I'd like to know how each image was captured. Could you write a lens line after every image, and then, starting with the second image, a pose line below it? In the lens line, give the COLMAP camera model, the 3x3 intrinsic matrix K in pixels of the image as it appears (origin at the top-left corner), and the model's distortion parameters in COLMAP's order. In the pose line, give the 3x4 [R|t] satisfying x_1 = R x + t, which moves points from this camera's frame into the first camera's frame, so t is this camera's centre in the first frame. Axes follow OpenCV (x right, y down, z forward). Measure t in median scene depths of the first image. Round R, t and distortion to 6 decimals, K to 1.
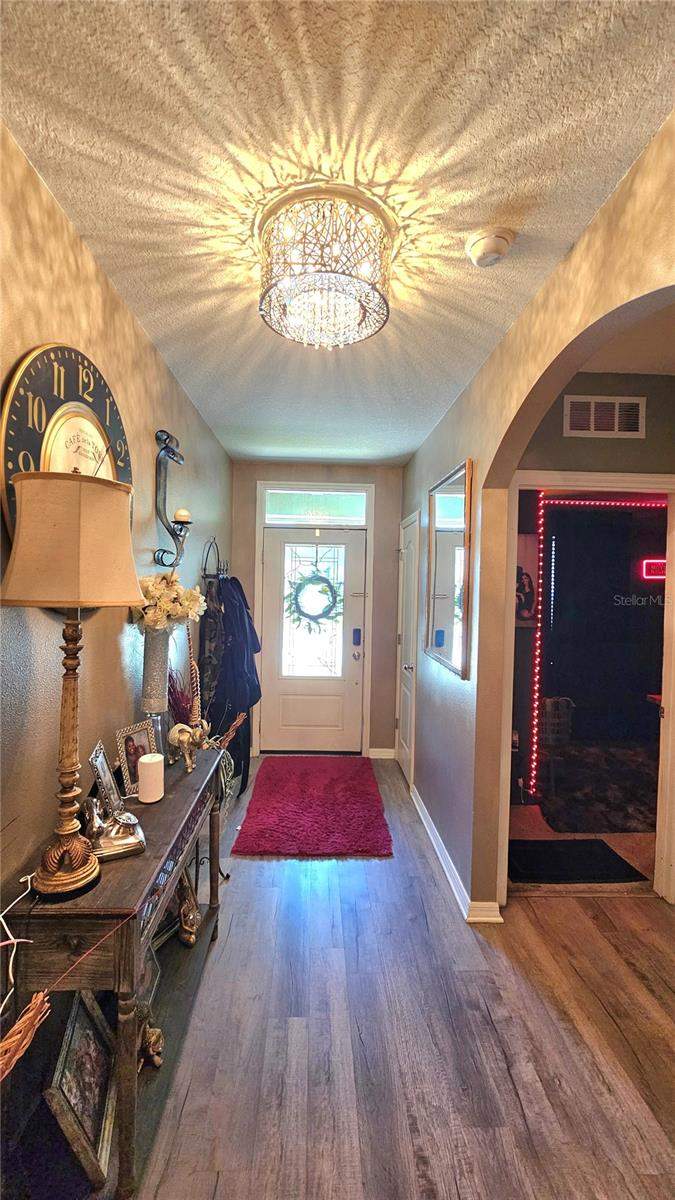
lens RADIAL K [[464.9, 0, 335.8], [0, 464.9, 596.7], [0, 0, 1]] dist [-0.000269, -0.000012]
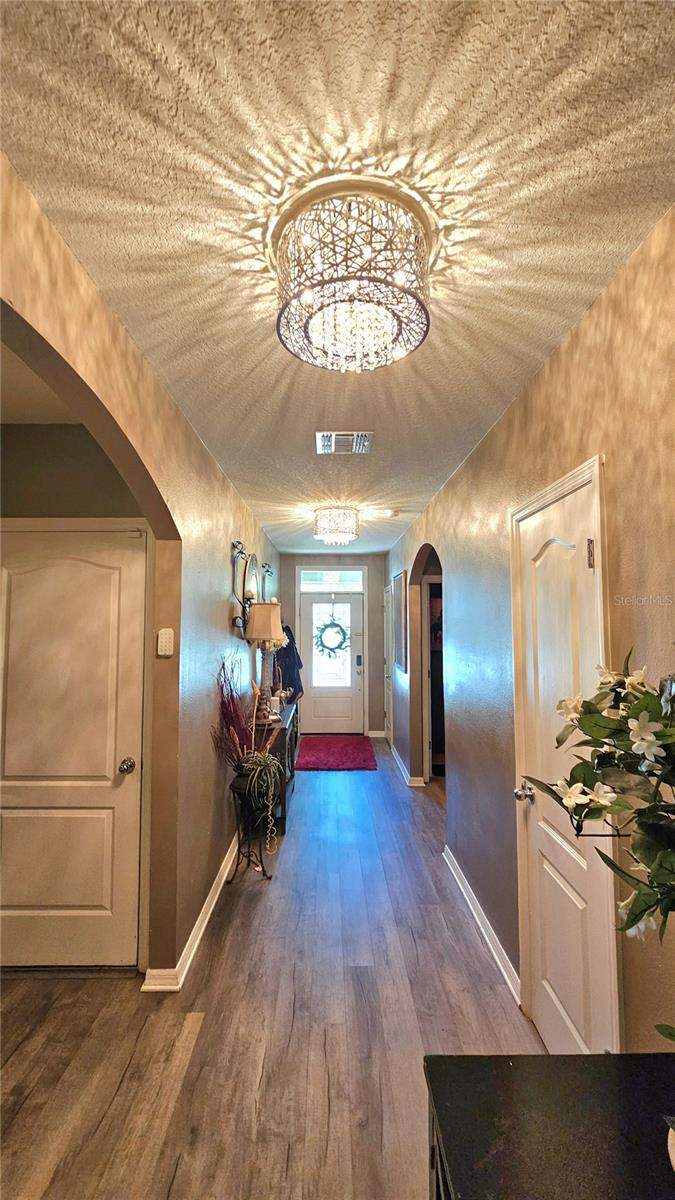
lens RADIAL K [[464.9, 0, 333.8], [0, 464.9, 601.7], [0, 0, 1]] dist [-0.000269, -0.000012]
pose [[0.999285, -0.023009, -0.030007, 0.011495], [0.020779, 0.997142, -0.072630, -0.000933], [0.031593, 0.071955, 0.996907, -0.625416]]
